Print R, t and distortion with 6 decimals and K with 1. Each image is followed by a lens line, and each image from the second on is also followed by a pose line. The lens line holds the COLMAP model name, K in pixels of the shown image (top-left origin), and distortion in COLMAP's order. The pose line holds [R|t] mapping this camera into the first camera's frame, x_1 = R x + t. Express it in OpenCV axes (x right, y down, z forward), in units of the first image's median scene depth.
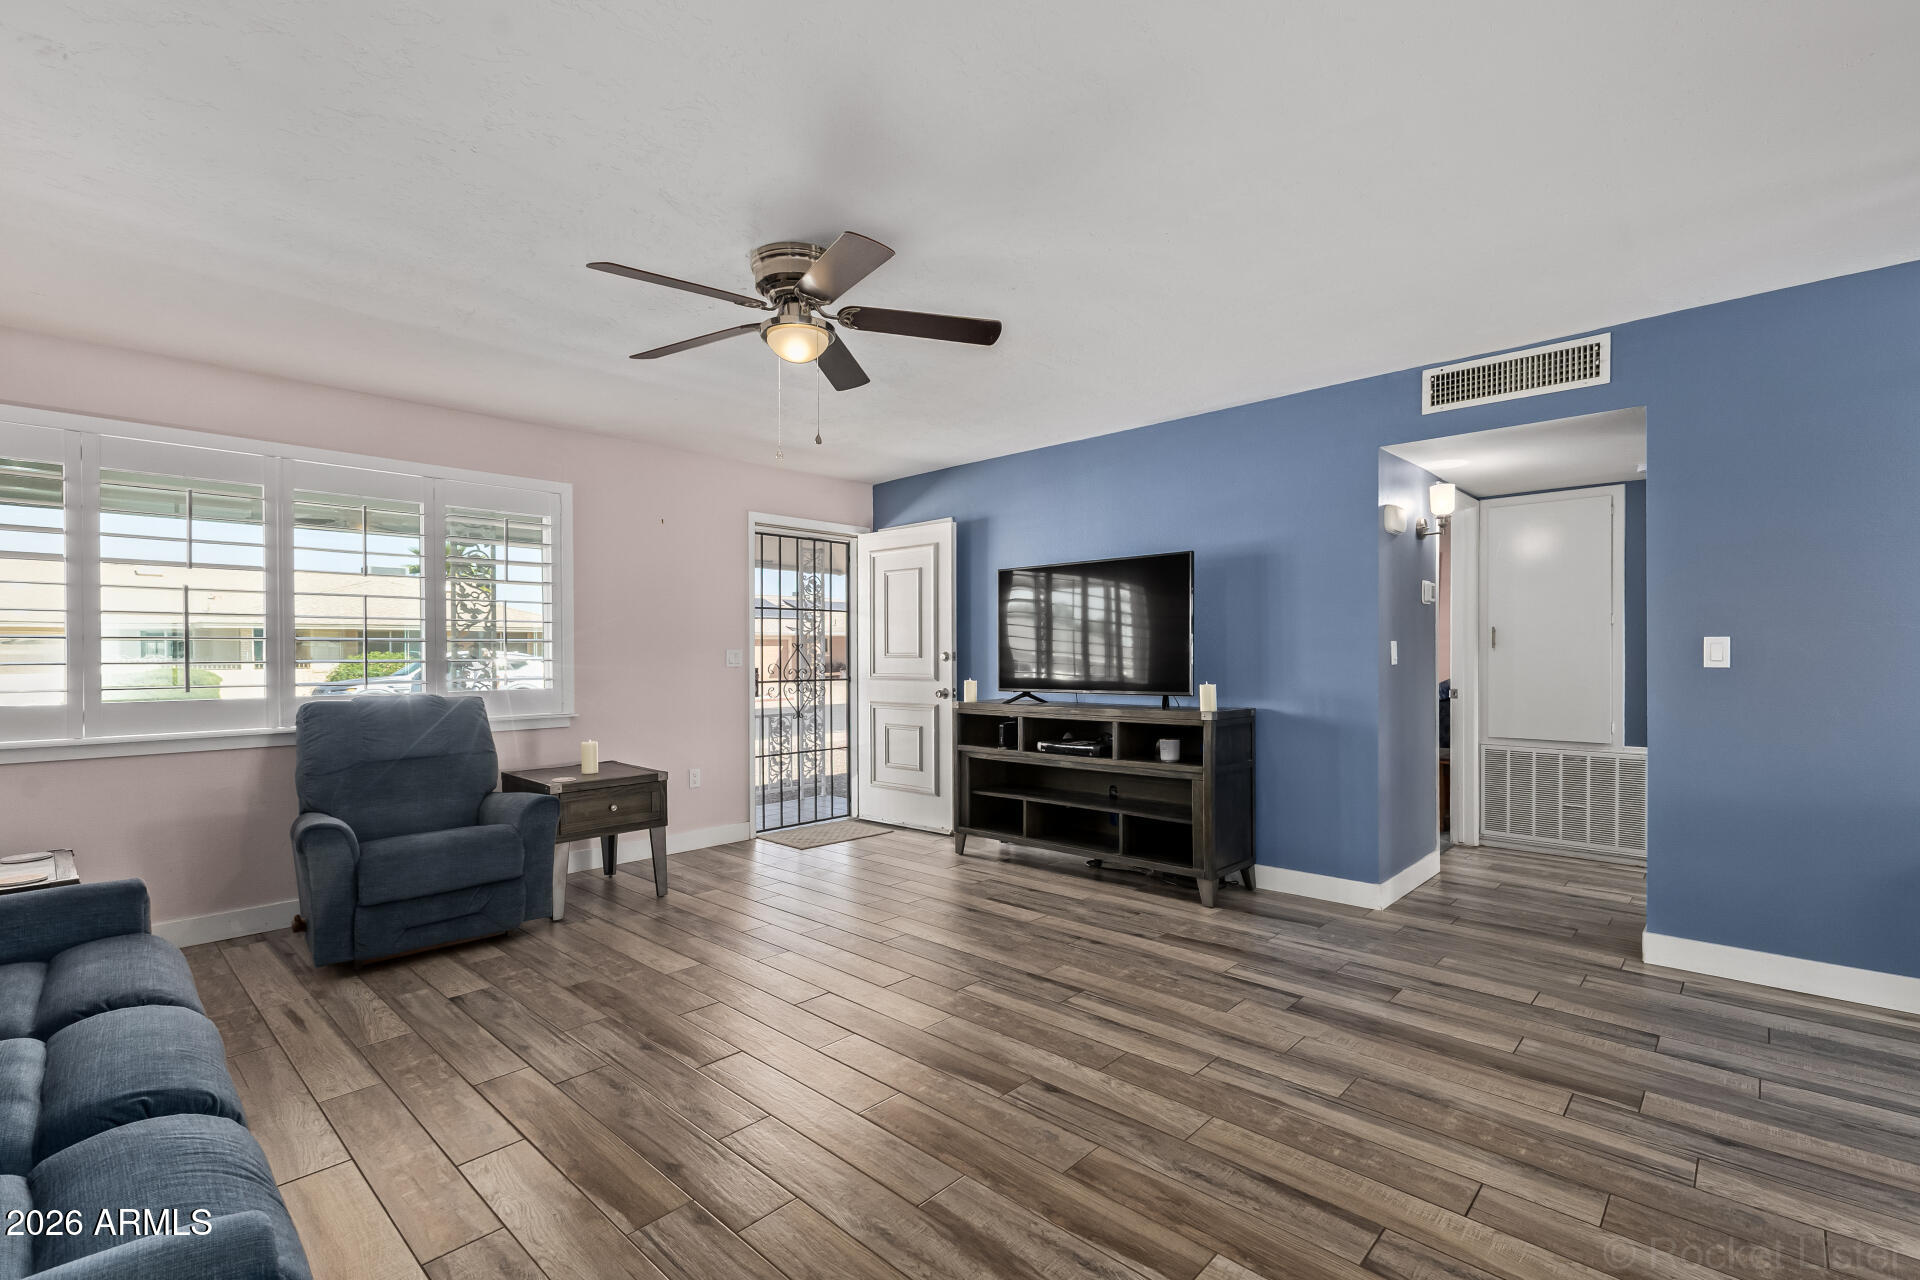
lens RADIAL K [[843.1, 0, 985.2], [0, 843.1, 656.5], [0, 0, 1]] dist [0.004571, 0.000162]
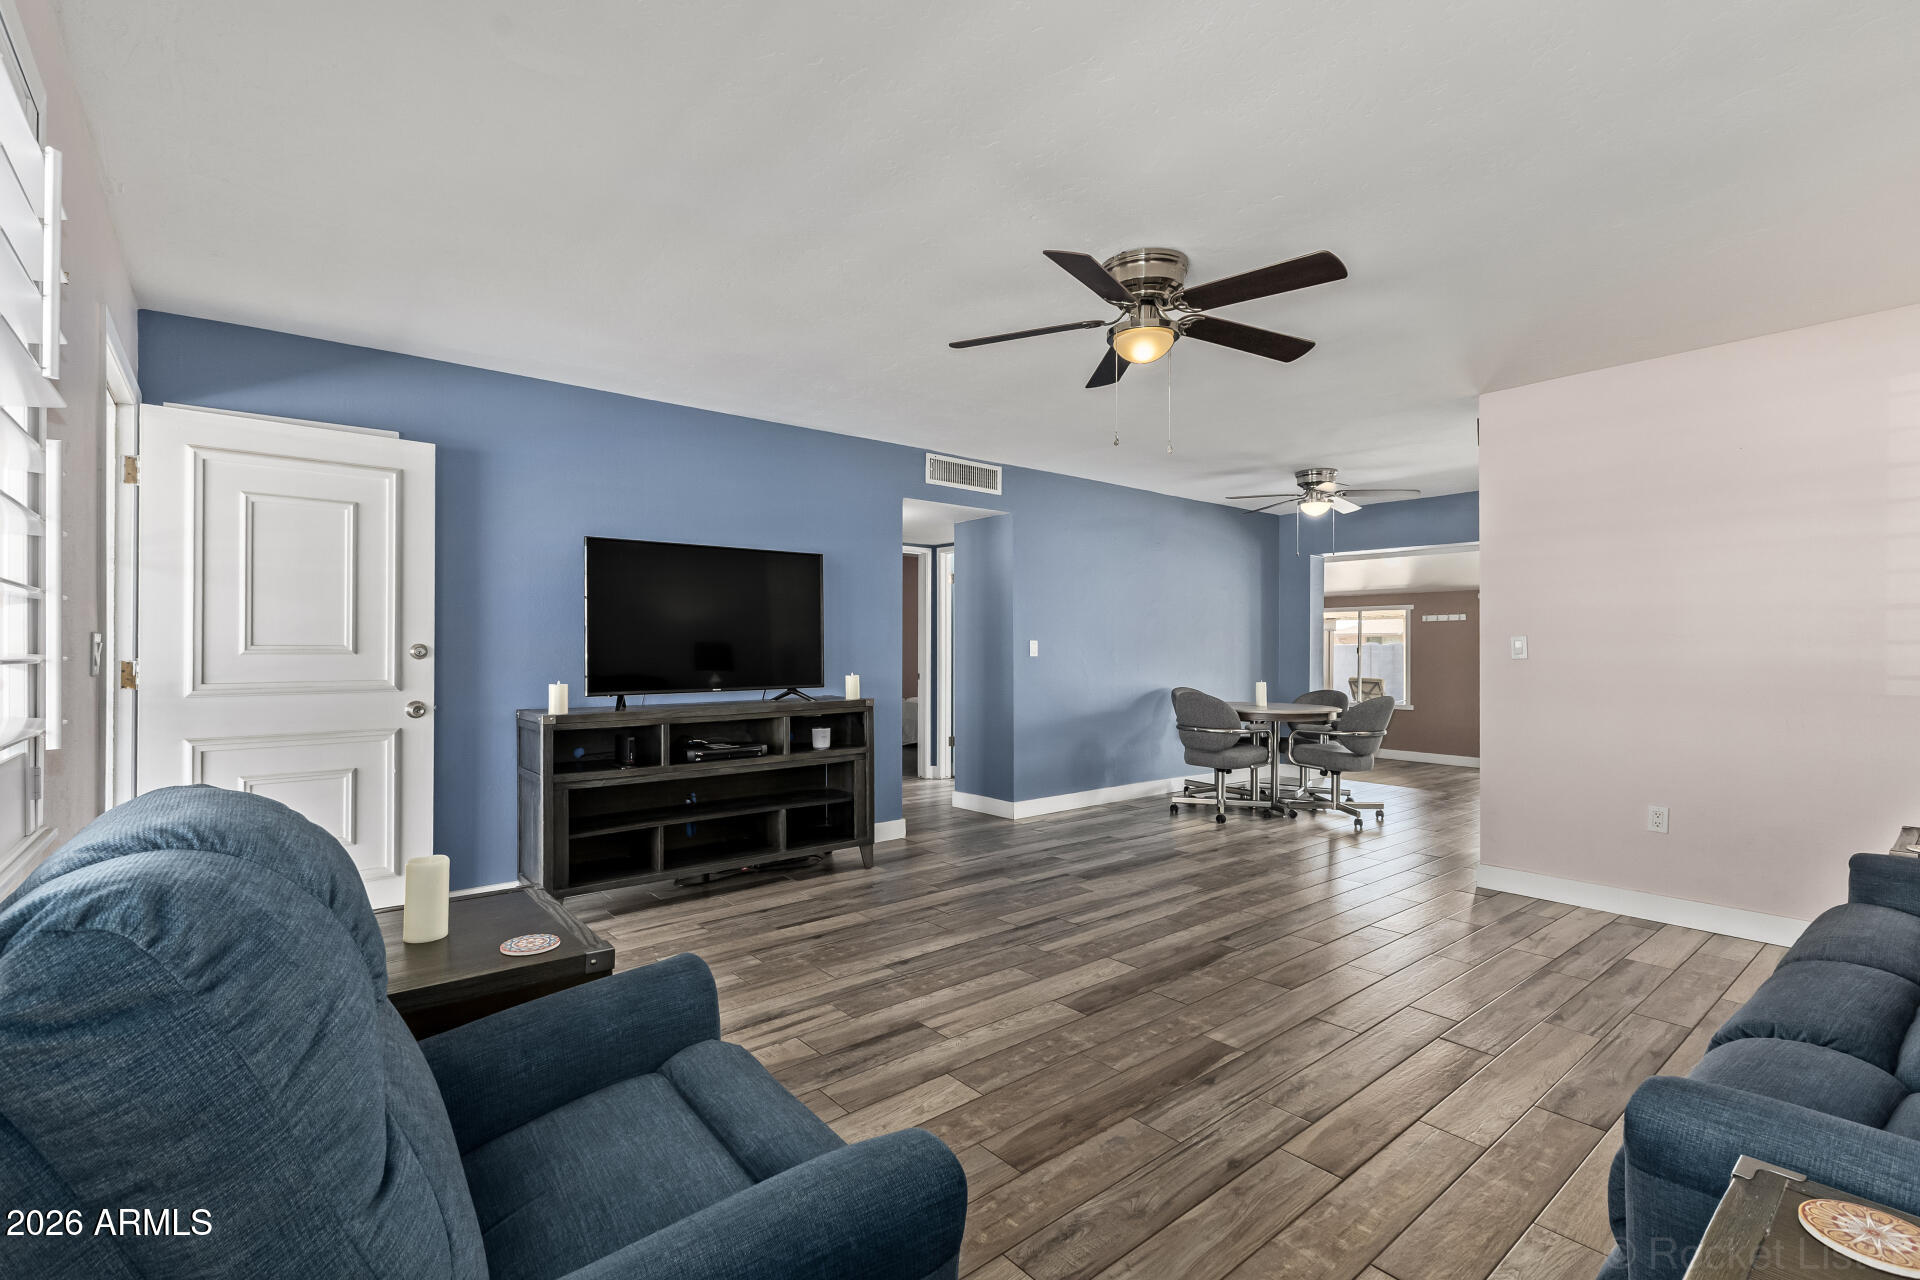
lens RADIAL K [[843.1, 0, 912.4], [0, 843.1, 647.2], [0, 0, 1]] dist [0.004571, 0.000162]
pose [[0.183281, 0.006293, 0.983040, -0.898904], [0.003574, 0.999969, -0.007068, 0.003613], [-0.983054, 0.004809, 0.183253, 0.763520]]
